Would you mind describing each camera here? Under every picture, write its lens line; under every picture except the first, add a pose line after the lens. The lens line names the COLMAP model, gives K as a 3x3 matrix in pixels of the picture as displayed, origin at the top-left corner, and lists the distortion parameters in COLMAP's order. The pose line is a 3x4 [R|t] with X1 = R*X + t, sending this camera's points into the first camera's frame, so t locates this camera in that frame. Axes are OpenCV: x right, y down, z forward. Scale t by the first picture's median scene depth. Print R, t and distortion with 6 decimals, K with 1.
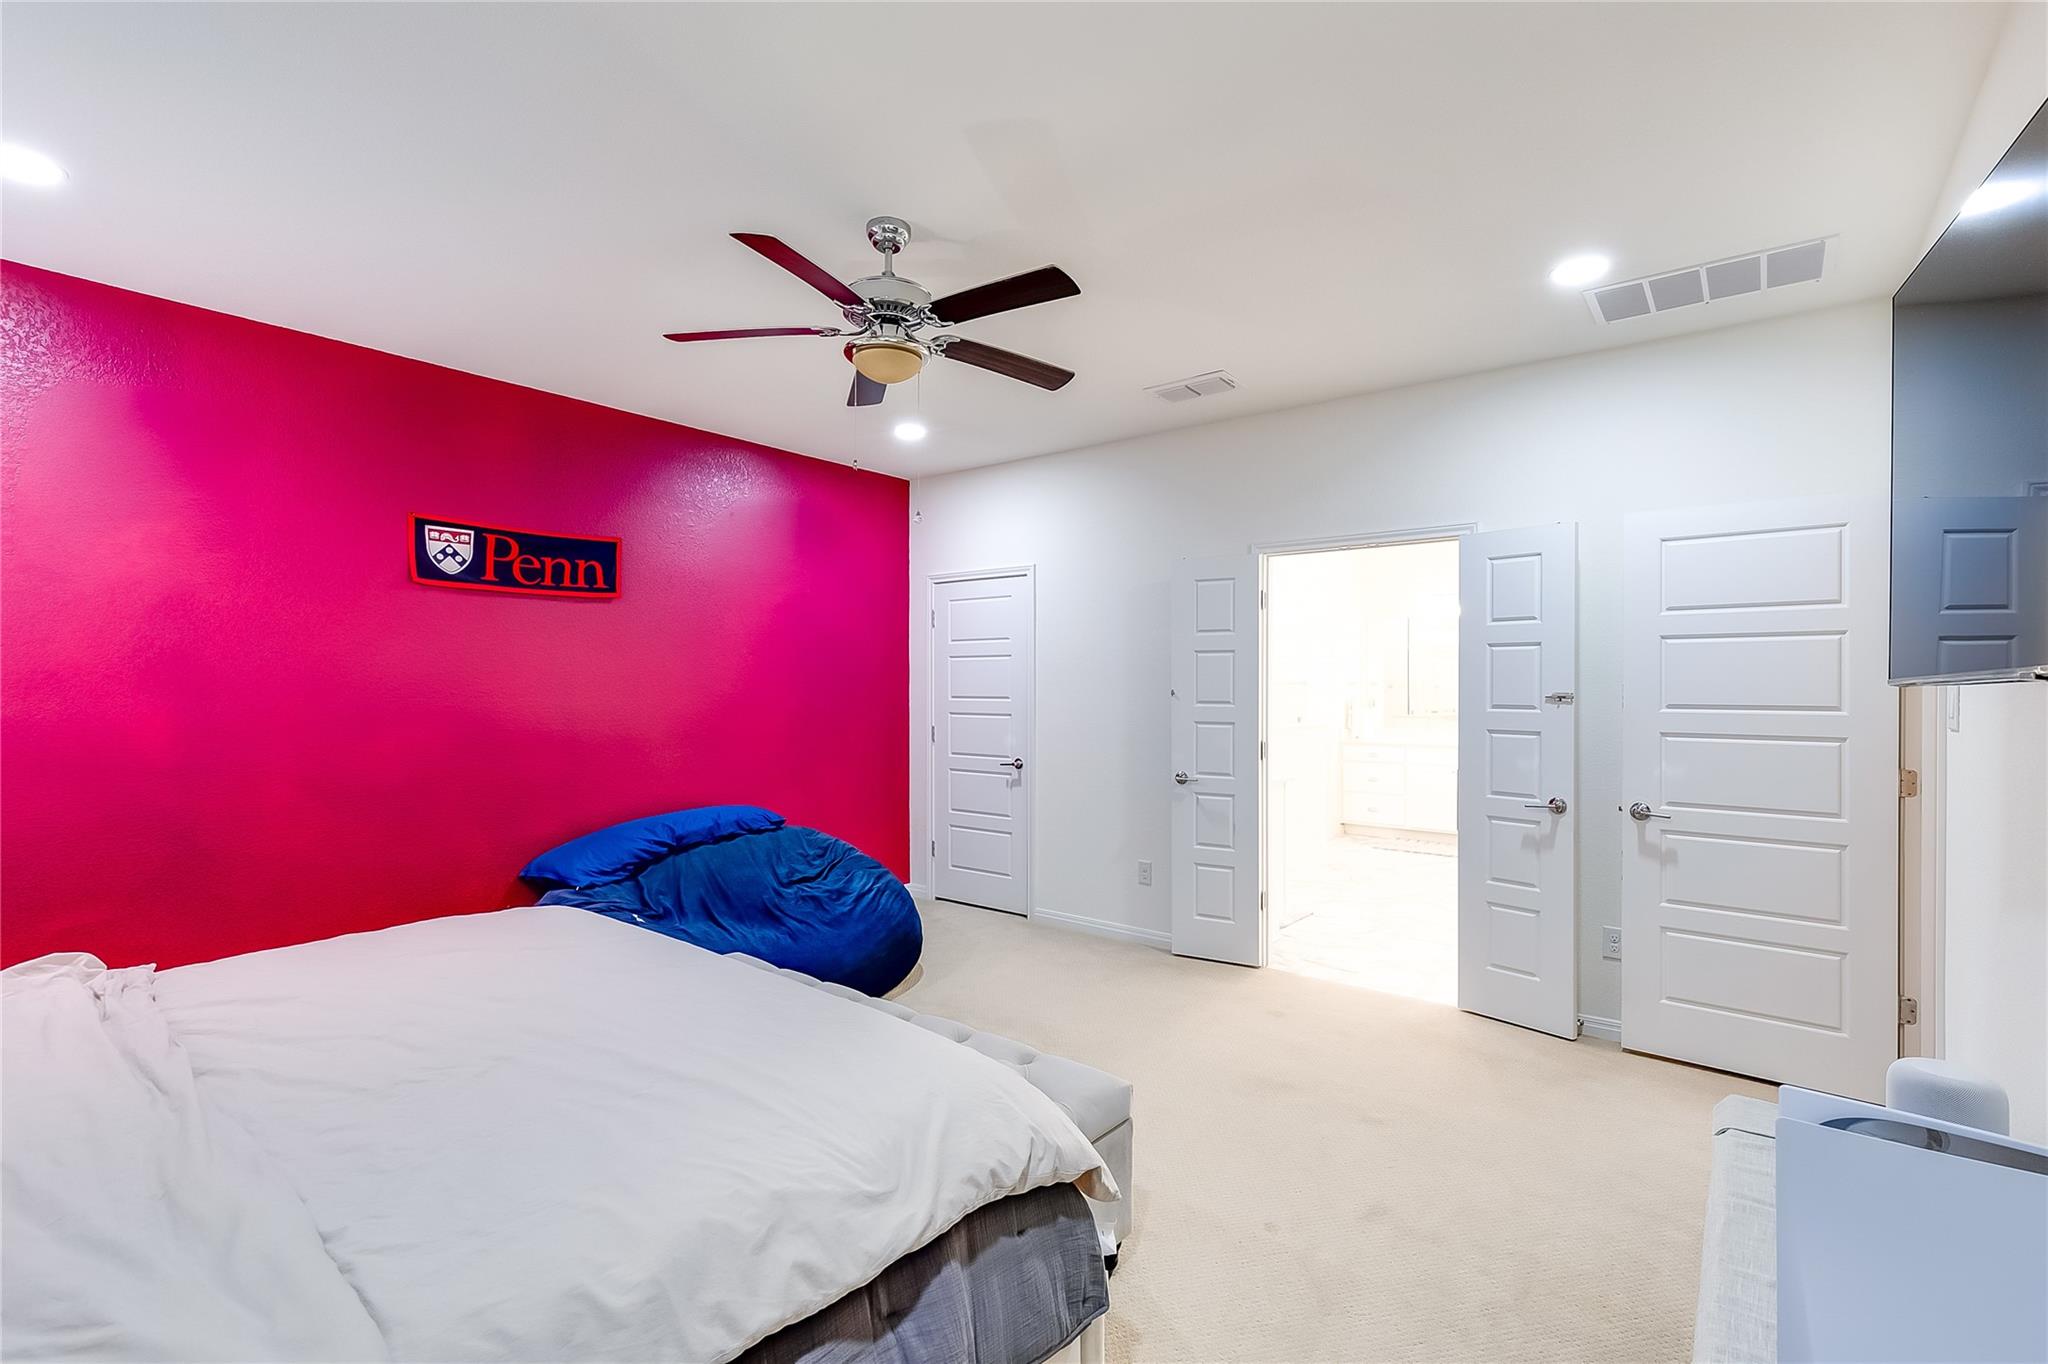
lens RADIAL K [[944.0, 0, 1024.0], [0, 944.0, 682.0], [0, 0, 1]] dist [0.016465, 0.000184]
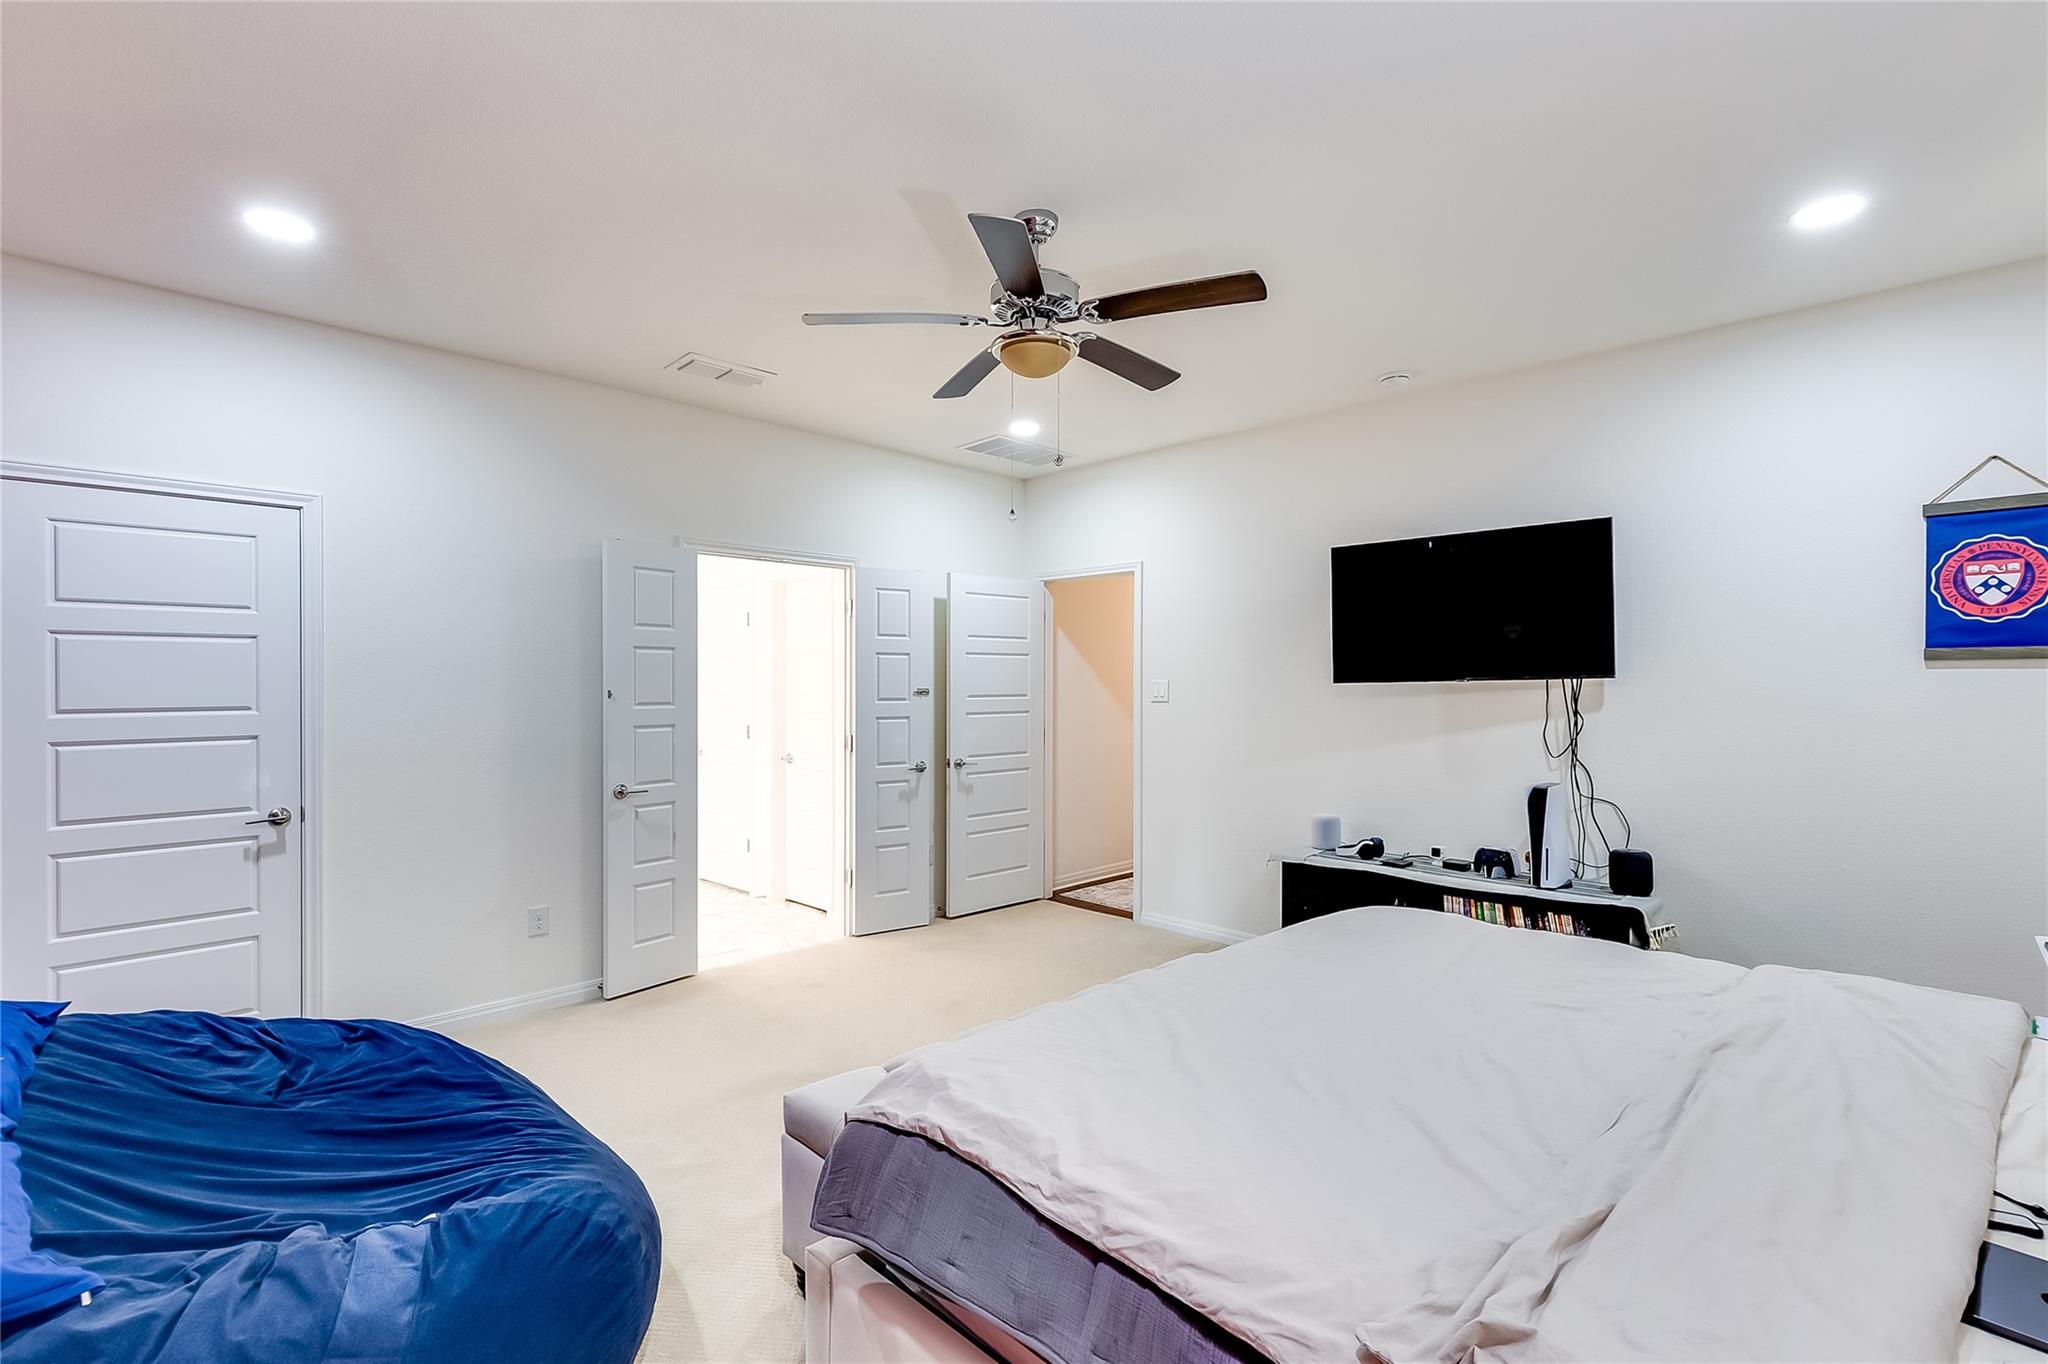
lens RADIAL K [[944.0, 0, 1024.0], [0, 944.0, 682.0], [0, 0, 1]] dist [0.016465, 0.000184]
pose [[0.118281, -0.005847, 0.992963, -0.695406], [0.000660, 0.999983, 0.005810, -0.004795], [-0.992980, -0.000032, 0.118283, 0.558892]]
